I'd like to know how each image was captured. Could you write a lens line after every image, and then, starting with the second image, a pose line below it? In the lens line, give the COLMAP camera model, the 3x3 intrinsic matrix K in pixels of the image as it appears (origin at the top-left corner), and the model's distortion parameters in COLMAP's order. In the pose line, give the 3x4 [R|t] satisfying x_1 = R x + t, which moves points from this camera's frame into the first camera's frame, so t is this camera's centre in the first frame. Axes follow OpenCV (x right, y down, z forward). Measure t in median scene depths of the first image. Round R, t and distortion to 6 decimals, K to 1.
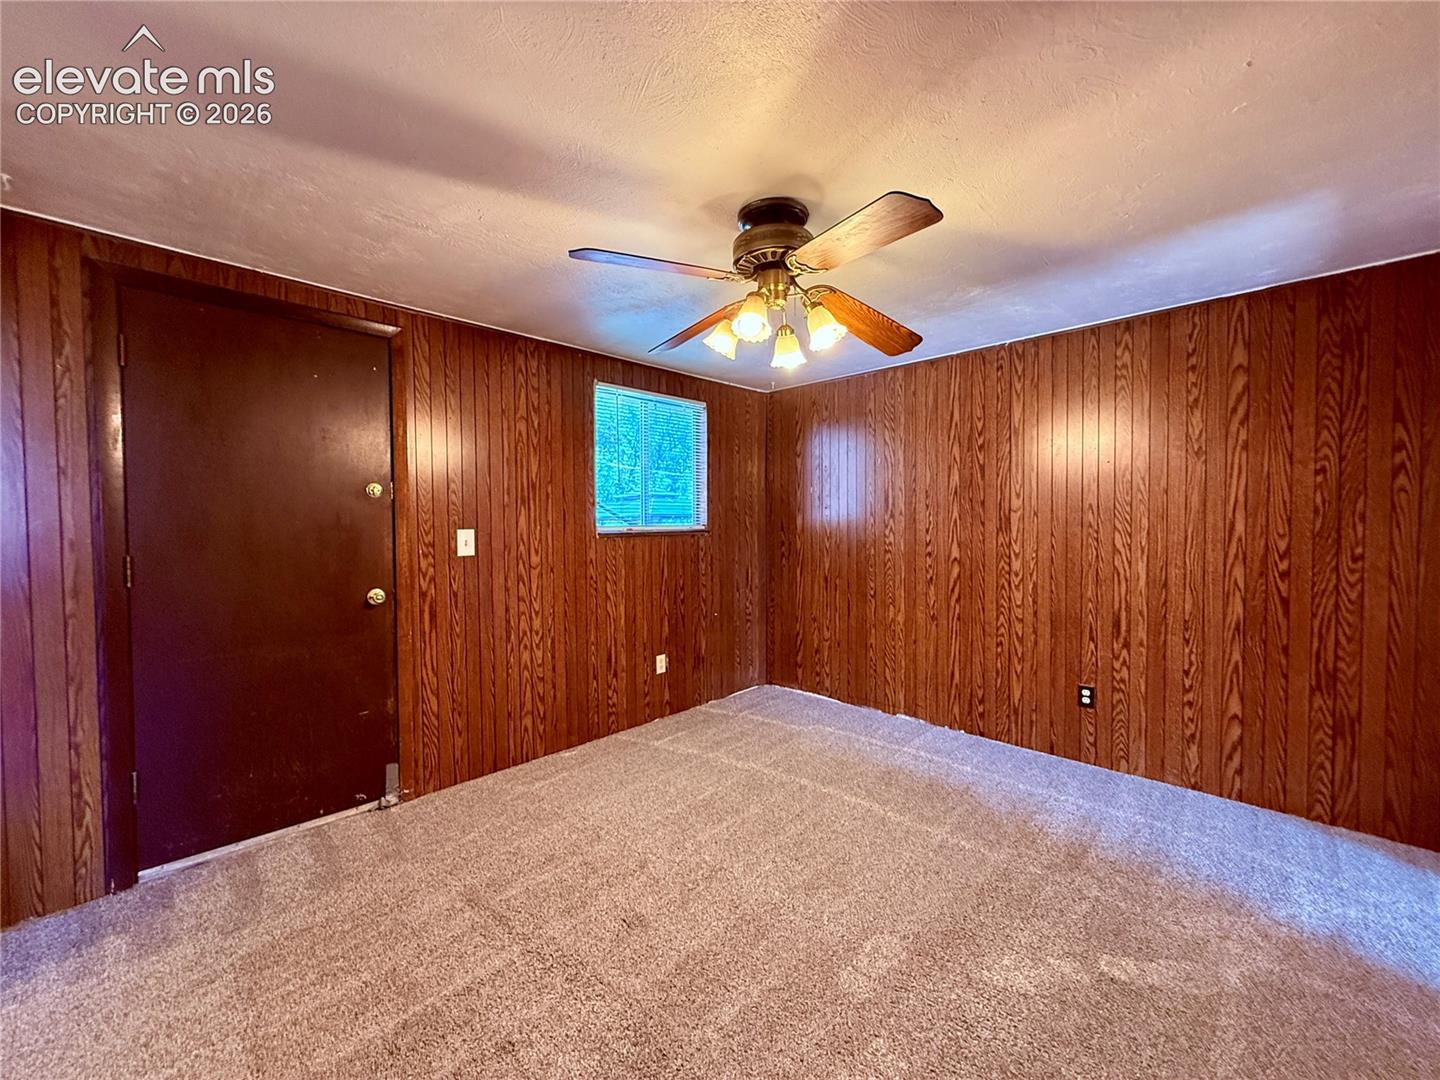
lens RADIAL K [[567.2, 0, 711.5], [0, 567.2, 539.9], [0, 0, 1]] dist [-0.000803, 0.000145]
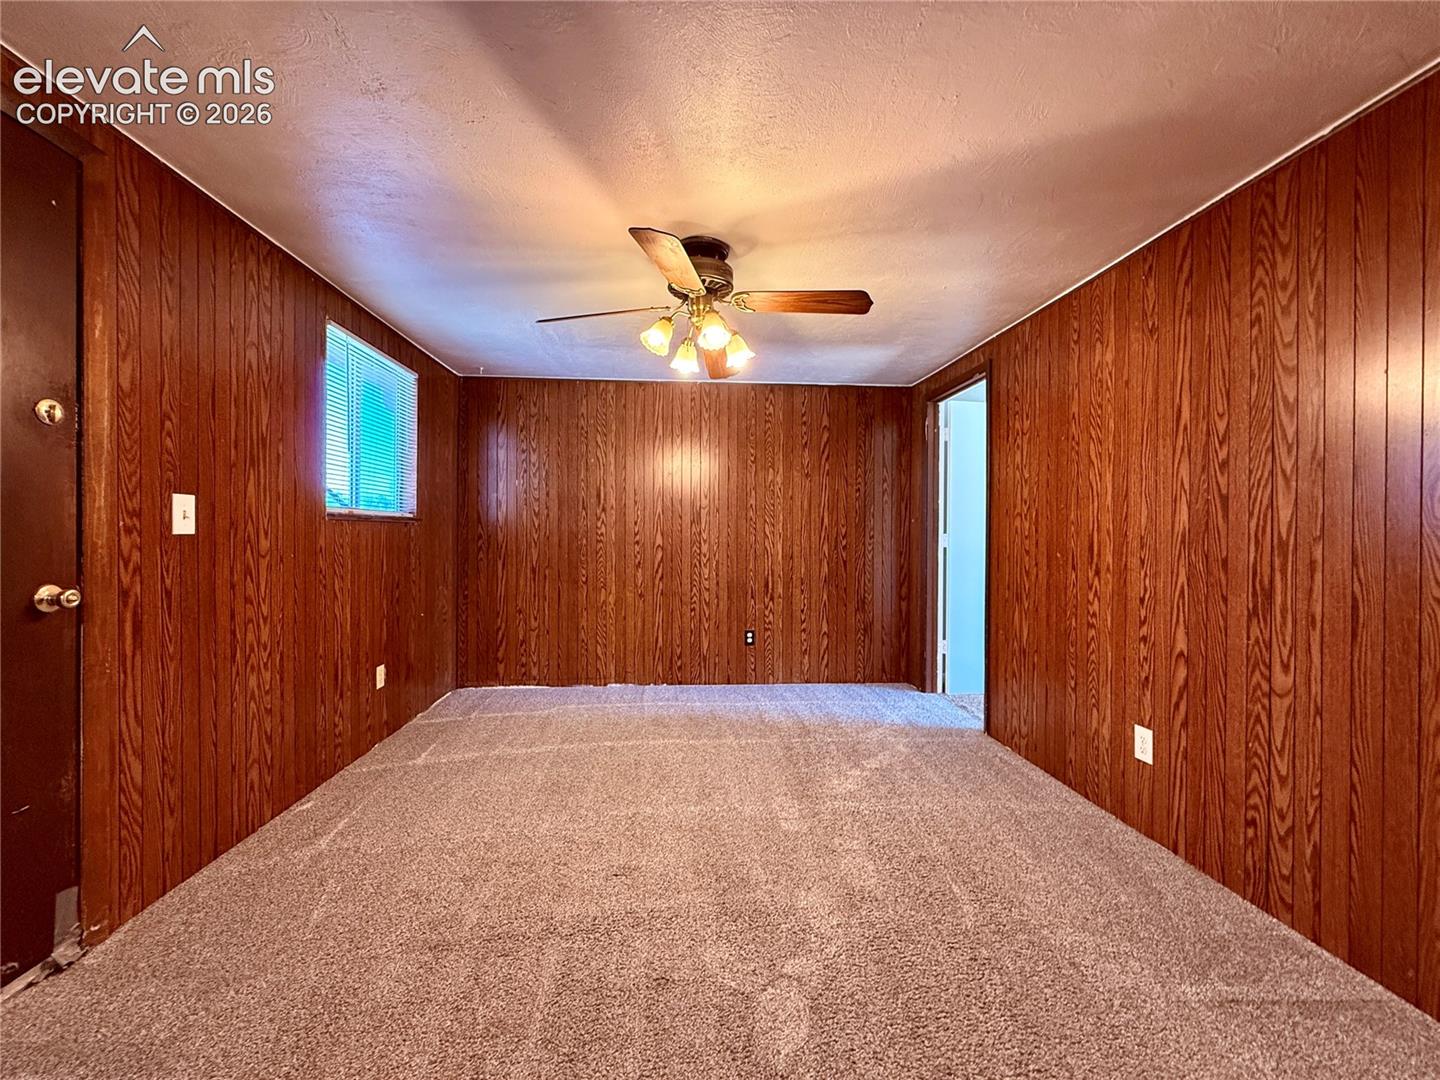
lens RADIAL K [[567.2, 0, 711.5], [0, 567.2, 539.9], [0, 0, 1]] dist [-0.000803, 0.000145]
pose [[0.667247, 0.003311, 0.744829, -0.465474], [0.014553, 0.999741, -0.017482, 0.049513], [-0.744694, 0.022505, 0.667026, 0.100151]]
